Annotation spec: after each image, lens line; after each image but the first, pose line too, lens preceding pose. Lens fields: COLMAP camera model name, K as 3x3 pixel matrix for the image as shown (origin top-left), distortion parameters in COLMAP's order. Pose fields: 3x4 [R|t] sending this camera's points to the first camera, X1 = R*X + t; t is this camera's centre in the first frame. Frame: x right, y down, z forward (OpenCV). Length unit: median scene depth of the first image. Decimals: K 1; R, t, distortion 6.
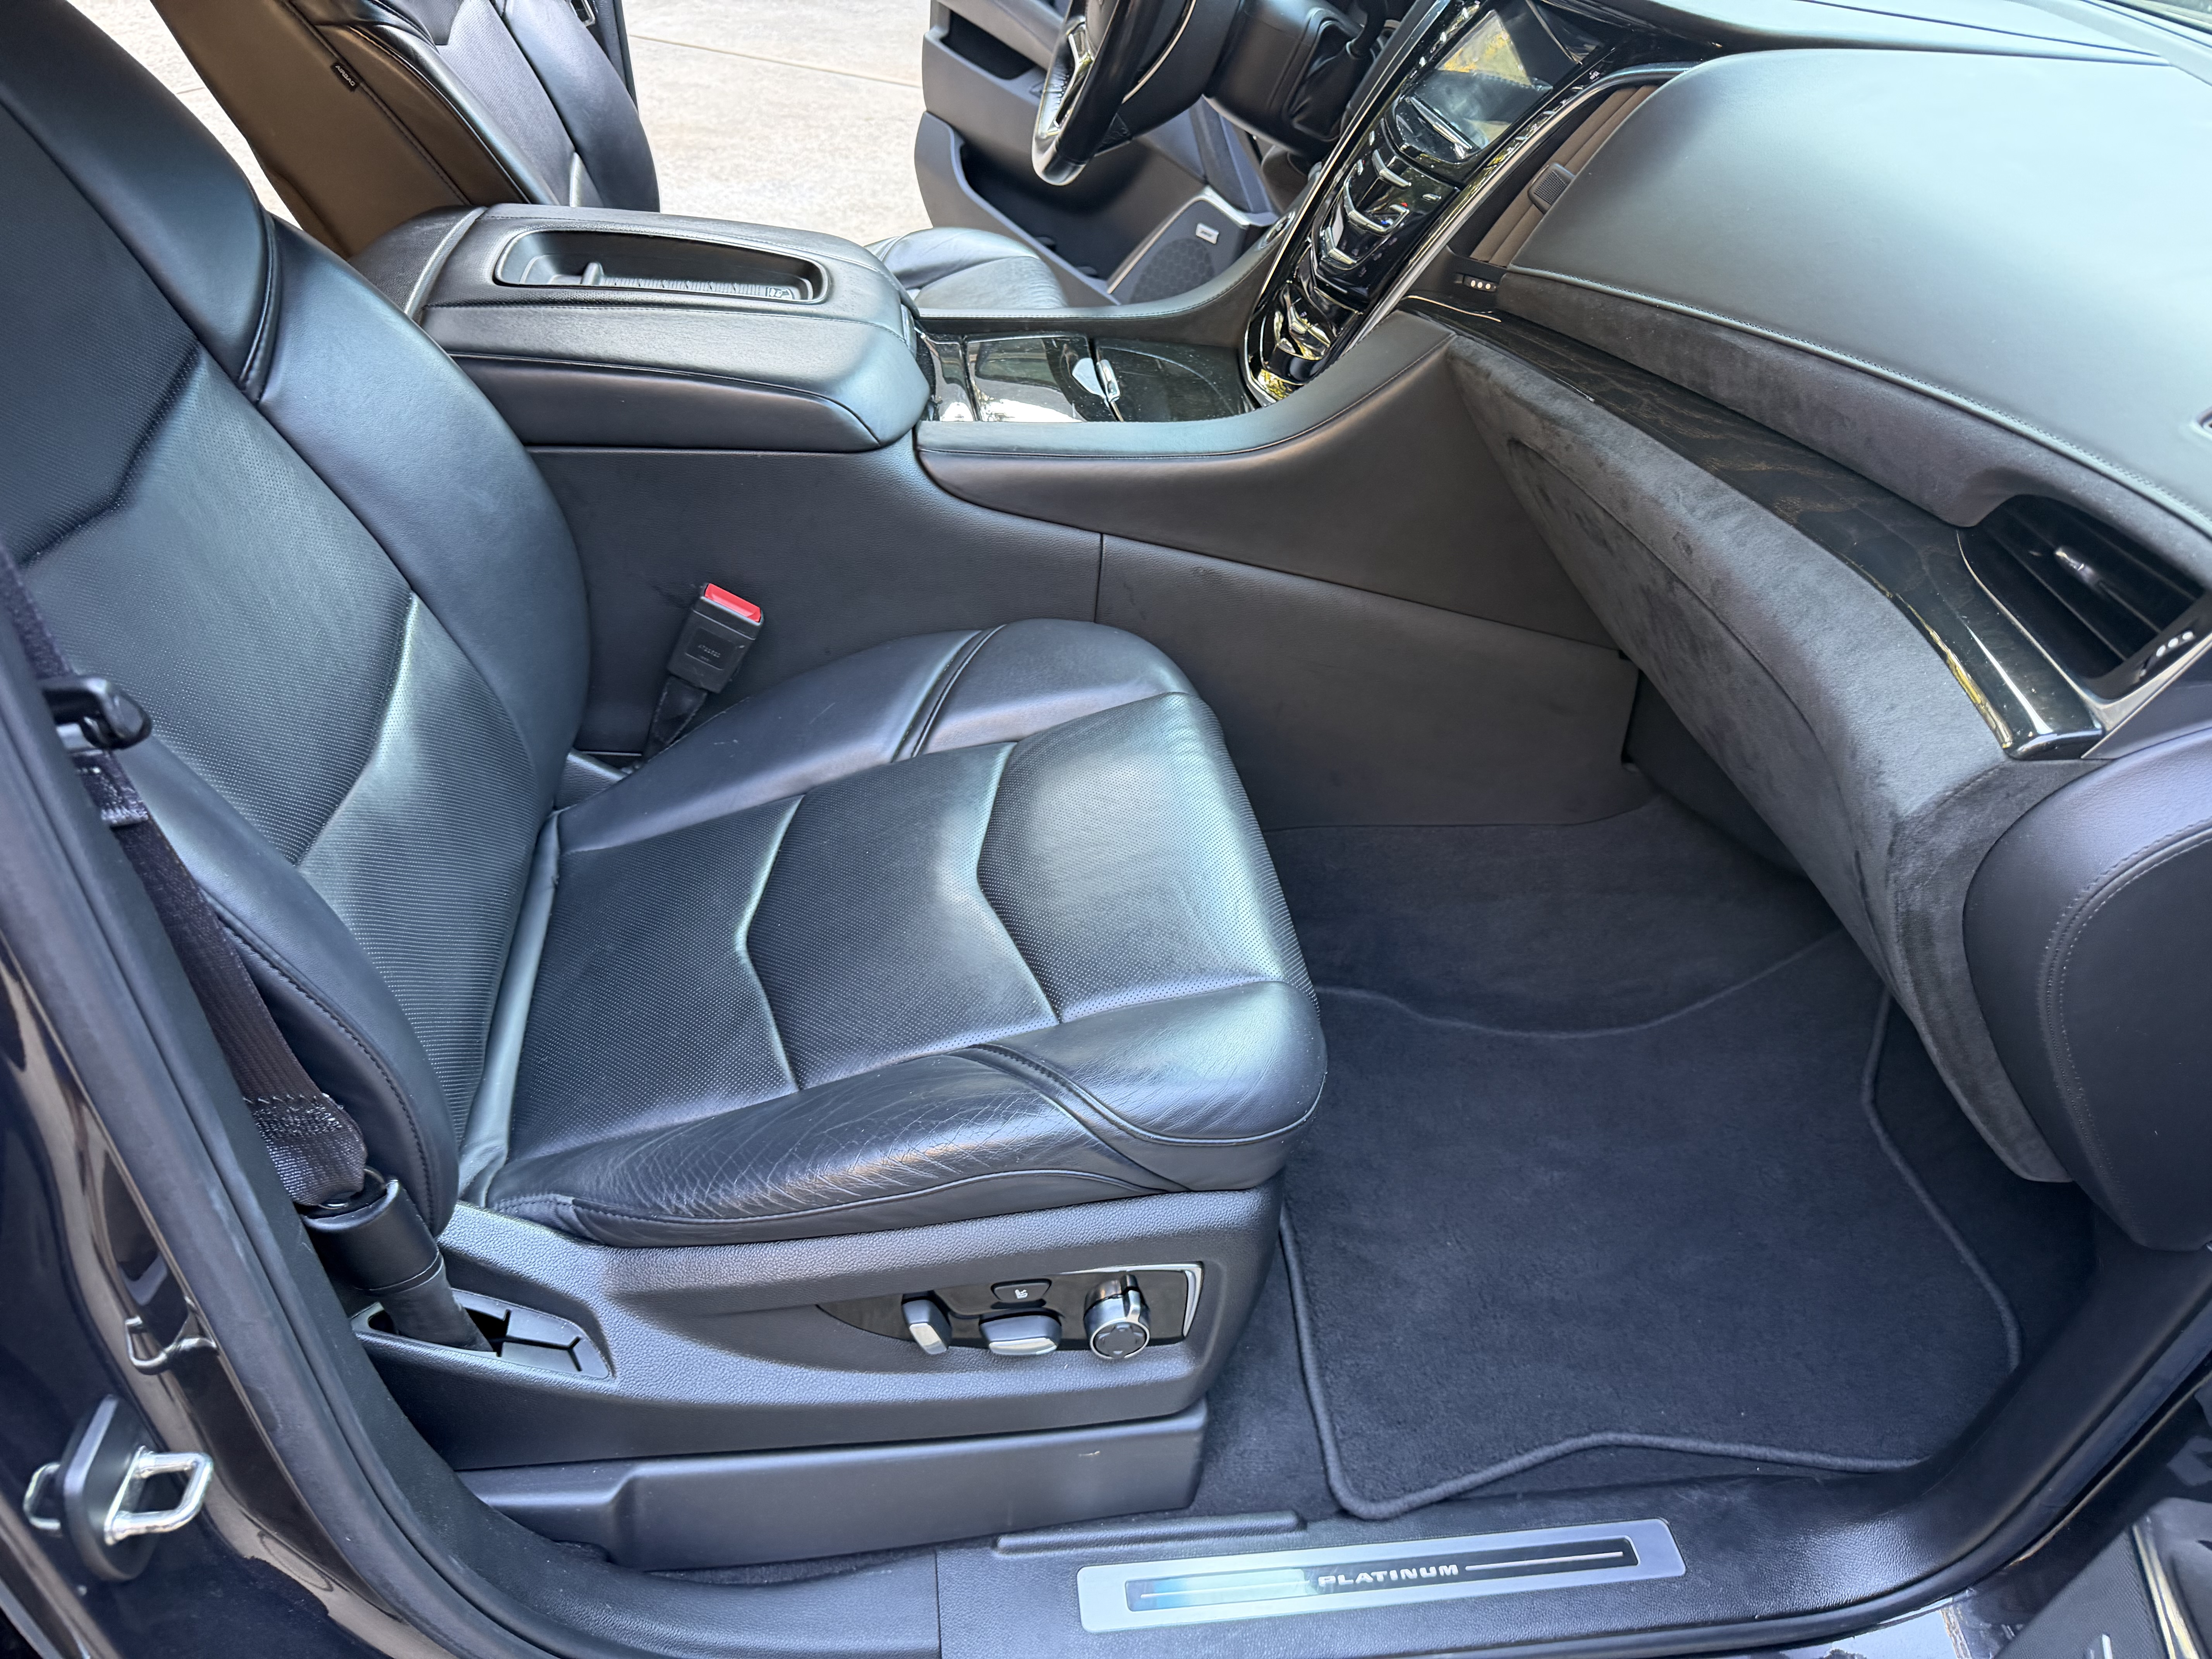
lens RADIAL K [[1576.8, 0, 1106.1], [0, 1576.8, 855.2], [0, 0, 1]] dist [0.055865, -0.116665]
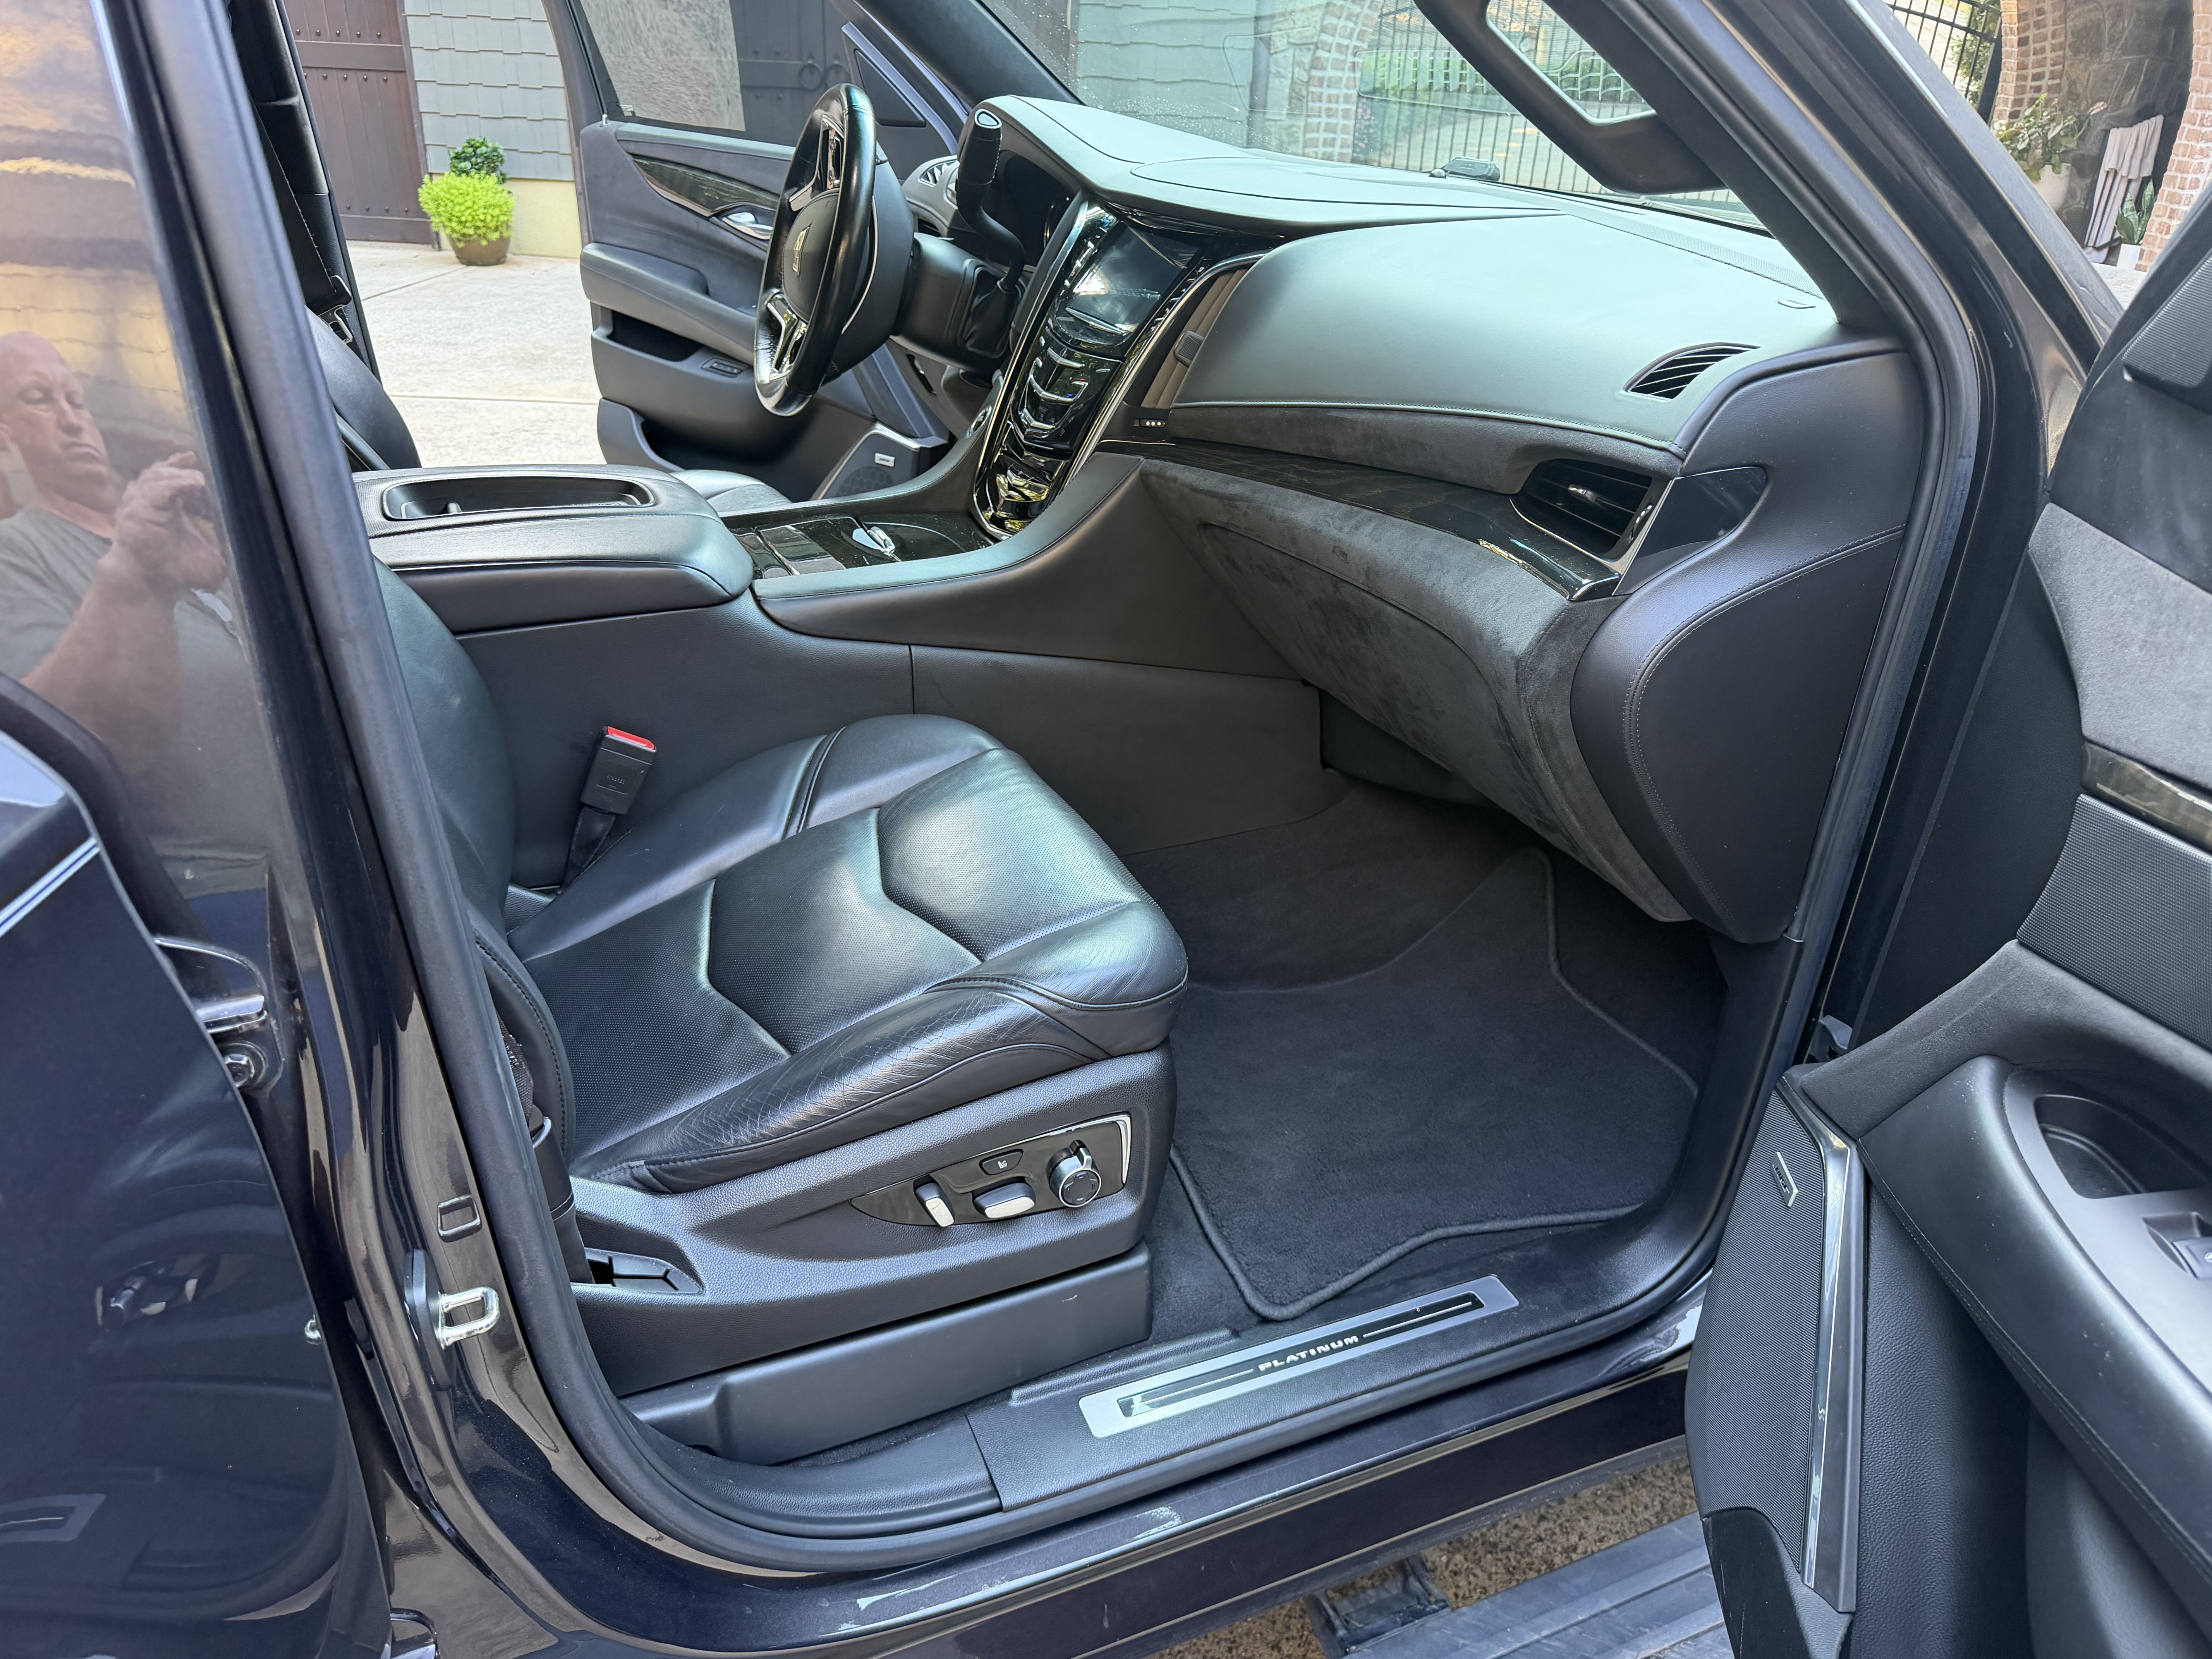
lens RADIAL K [[1529.2, 0, 1102.0], [0, 1529.2, 840.2], [0, 0, 1]] dist [0.115427, -0.226566]
pose [[0.962378, -0.180933, 0.202712, -0.155741], [0.209776, 0.968922, -0.131091, 0.171160], [-0.172694, 0.168683, 0.970424, -0.249230]]
